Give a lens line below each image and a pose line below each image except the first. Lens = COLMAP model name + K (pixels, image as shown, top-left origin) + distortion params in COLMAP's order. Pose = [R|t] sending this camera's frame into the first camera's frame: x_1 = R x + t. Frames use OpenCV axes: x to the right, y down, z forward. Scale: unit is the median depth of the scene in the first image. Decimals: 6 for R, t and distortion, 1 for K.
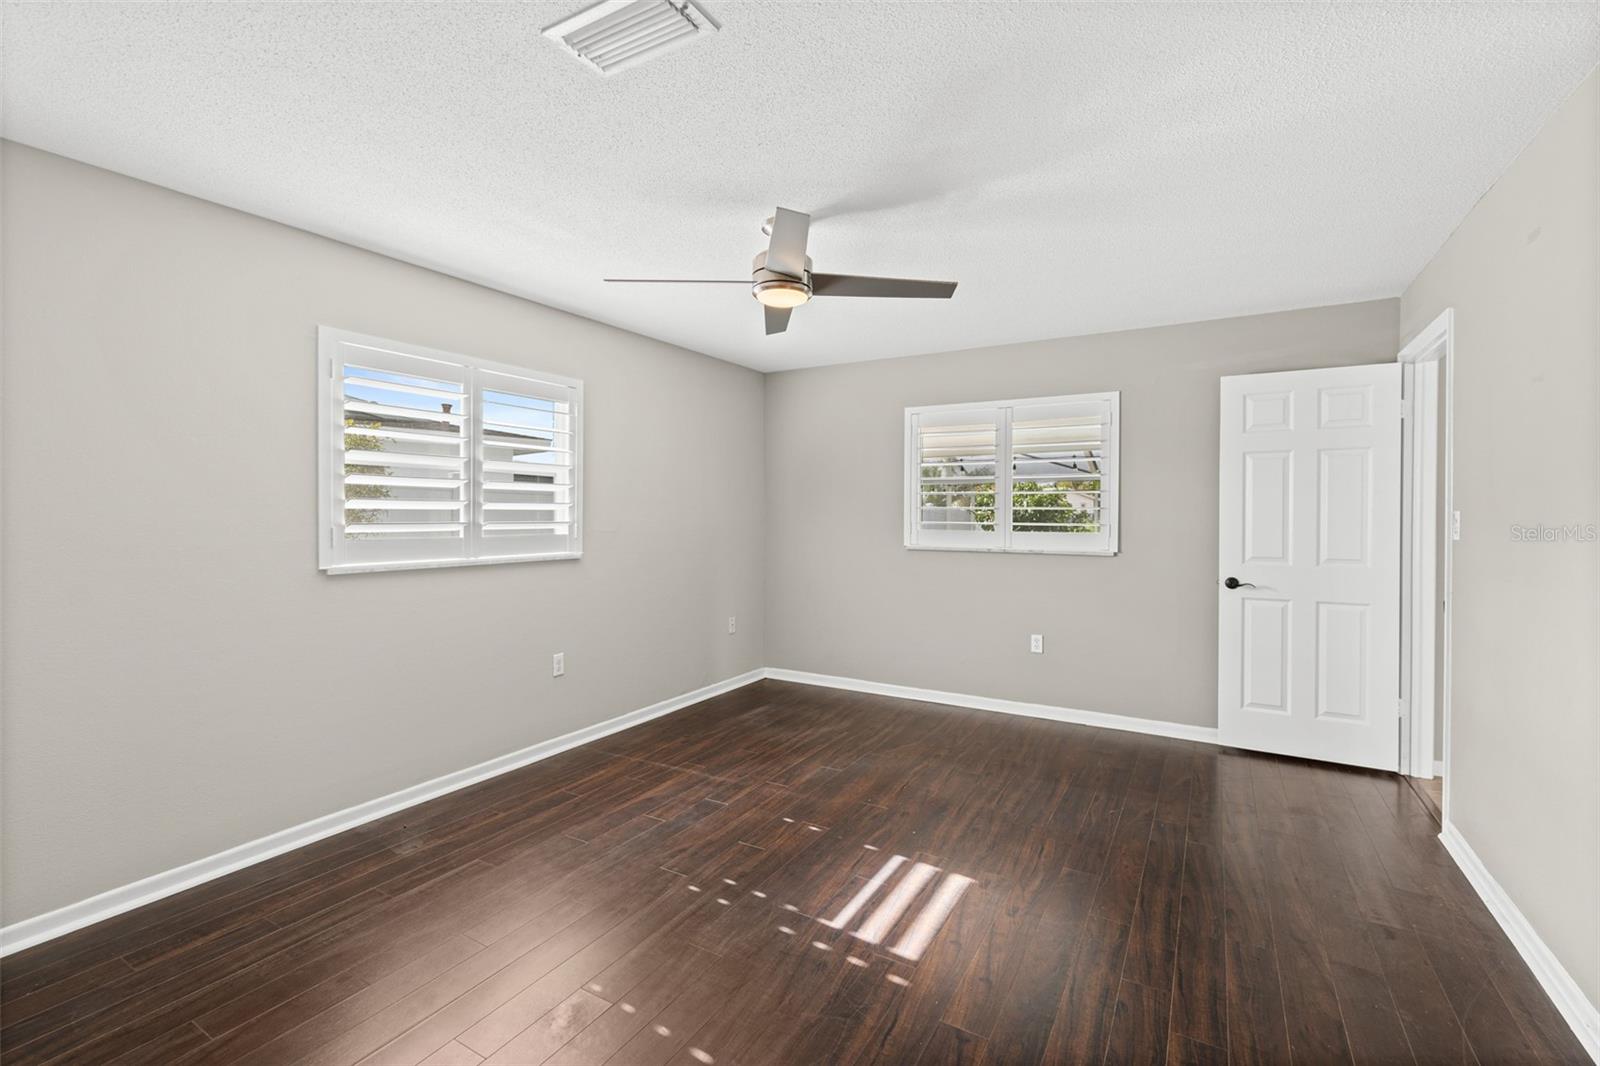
lens RADIAL K [[716.7, 0, 779.6], [0, 716.7, 523.8], [0, 0, 1]] dist [-0.000553, -0.000310]
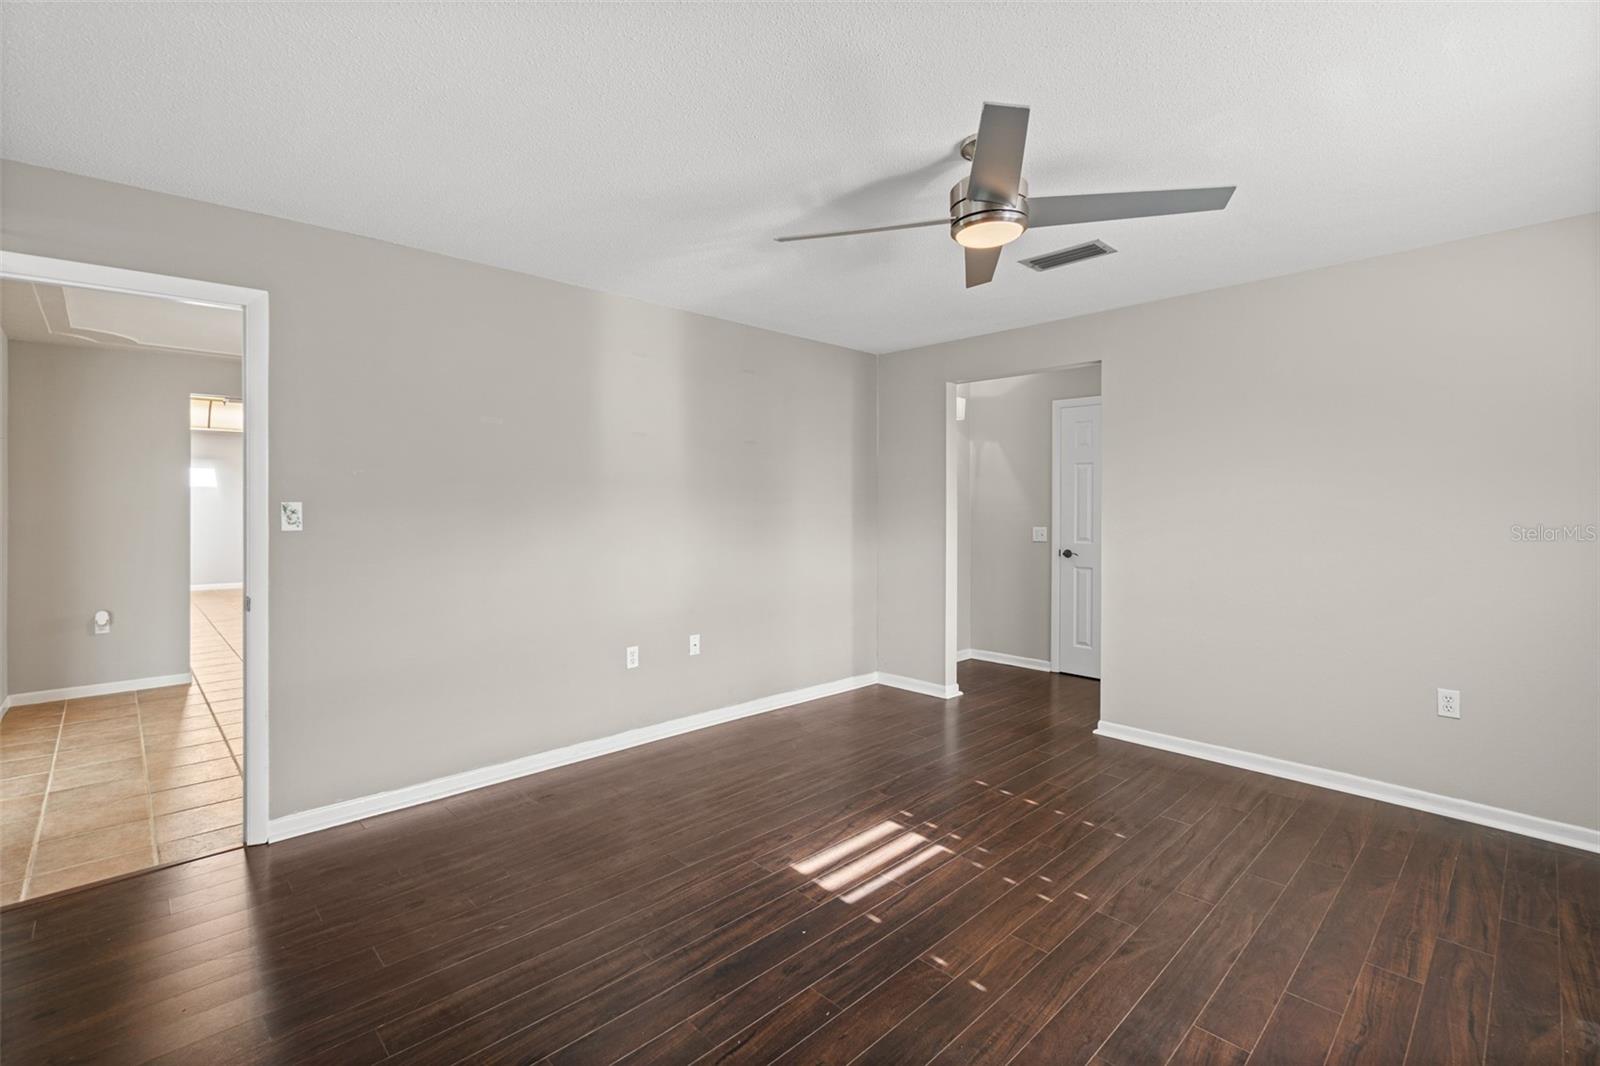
lens RADIAL K [[716.7, 0, 779.6], [0, 716.7, 523.8], [0, 0, 1]] dist [-0.000553, -0.000310]
pose [[-0.963292, -0.009468, 0.268289, 0.017781], [0.000516, 0.999311, 0.037120, -0.026335], [-0.268456, 0.035895, -0.962623, 1.997425]]
